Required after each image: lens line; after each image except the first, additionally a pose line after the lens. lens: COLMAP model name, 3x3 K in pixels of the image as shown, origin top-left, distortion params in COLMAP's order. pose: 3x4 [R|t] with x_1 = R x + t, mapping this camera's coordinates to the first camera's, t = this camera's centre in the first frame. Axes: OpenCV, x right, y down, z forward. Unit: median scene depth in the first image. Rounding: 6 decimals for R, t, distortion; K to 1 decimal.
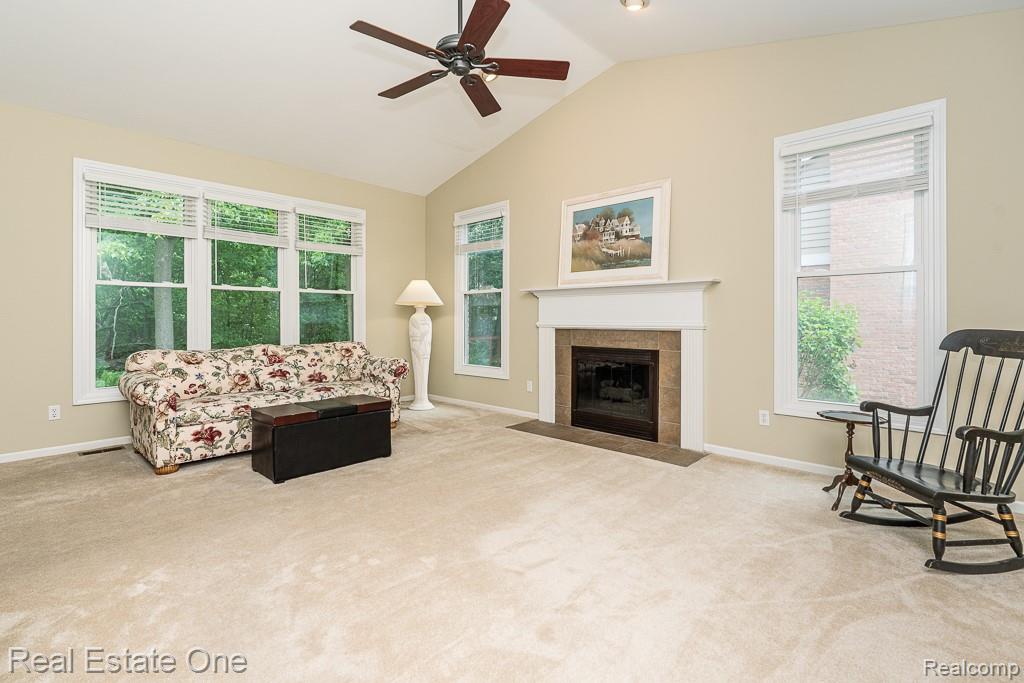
lens RADIAL K [[471.8, 0, 528.3], [0, 471.8, 314.8], [0, 0, 1]] dist [0.000700, 0.000232]
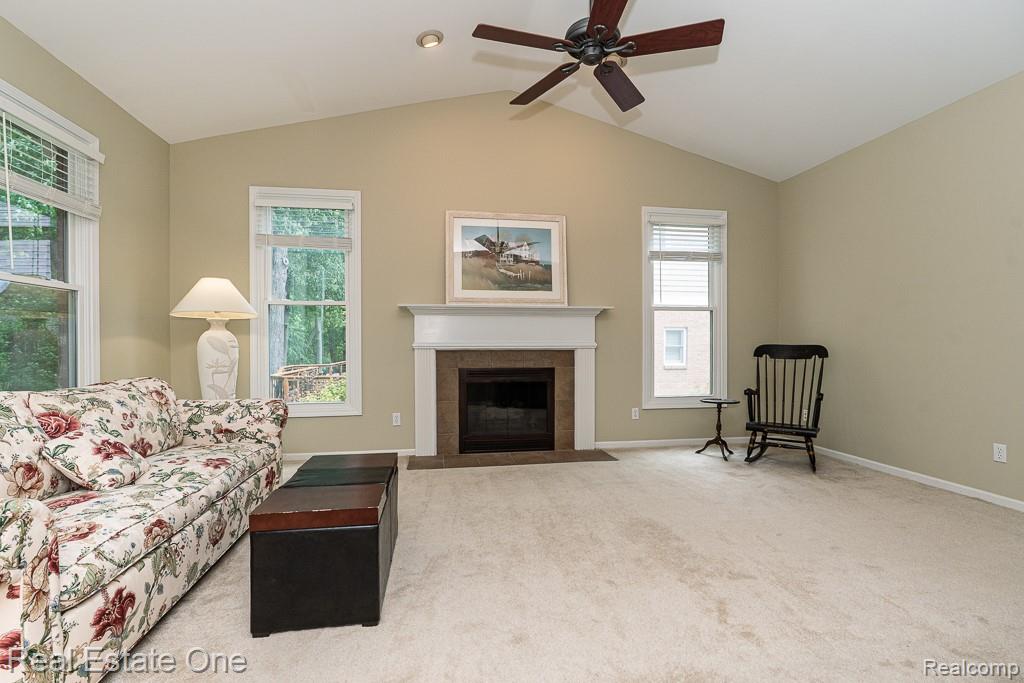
lens RADIAL K [[465.4, 0, 512.0], [0, 465.4, 341.5], [0, 0, 1]] dist [-0.001587, 0.000546]
pose [[0.617850, 0.004739, 0.786282, -0.636353], [-0.005064, 0.999985, -0.002047, 0.015651], [-0.786280, -0.002717, 0.617865, 0.390582]]
